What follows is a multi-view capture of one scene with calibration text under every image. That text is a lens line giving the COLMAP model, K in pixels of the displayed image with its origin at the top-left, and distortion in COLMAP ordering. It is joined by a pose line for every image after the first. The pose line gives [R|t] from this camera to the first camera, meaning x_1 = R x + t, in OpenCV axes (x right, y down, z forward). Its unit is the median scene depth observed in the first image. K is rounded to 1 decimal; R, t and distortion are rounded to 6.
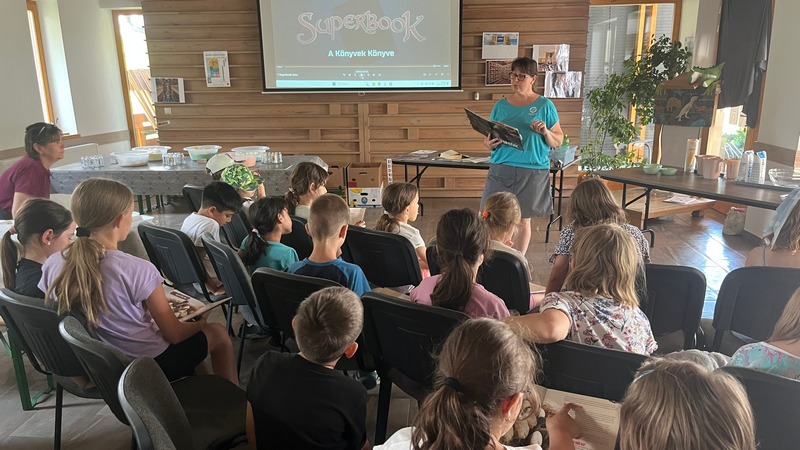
lens RADIAL K [[590.2, 0, 400.0], [0, 590.2, 243.7], [0, 0, 1]] dist [-0.001647, -0.006919]
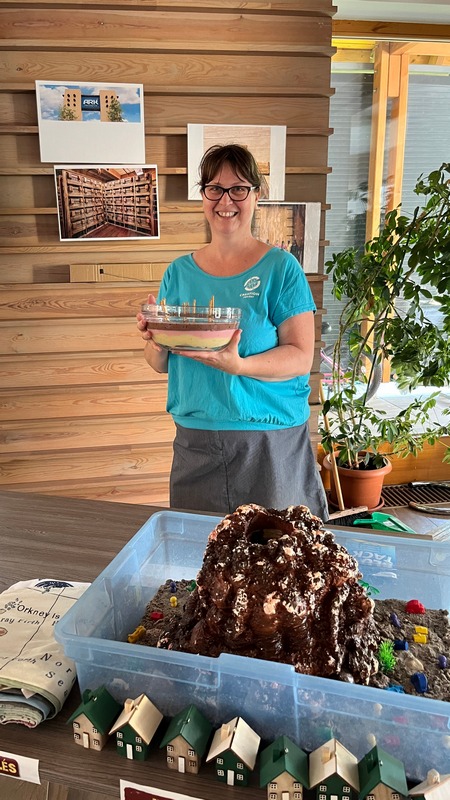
lens RADIAL K [[626.0, 0, 202.7], [0, 626.0, 411.6], [0, 0, 1]] dist [-0.000400, -0.013464]
pose [[0.973648, -0.060710, 0.219827, 0.139638], [0.062631, 0.998035, -0.001775, -0.161818], [-0.219288, 0.015496, 0.975537, 0.623883]]
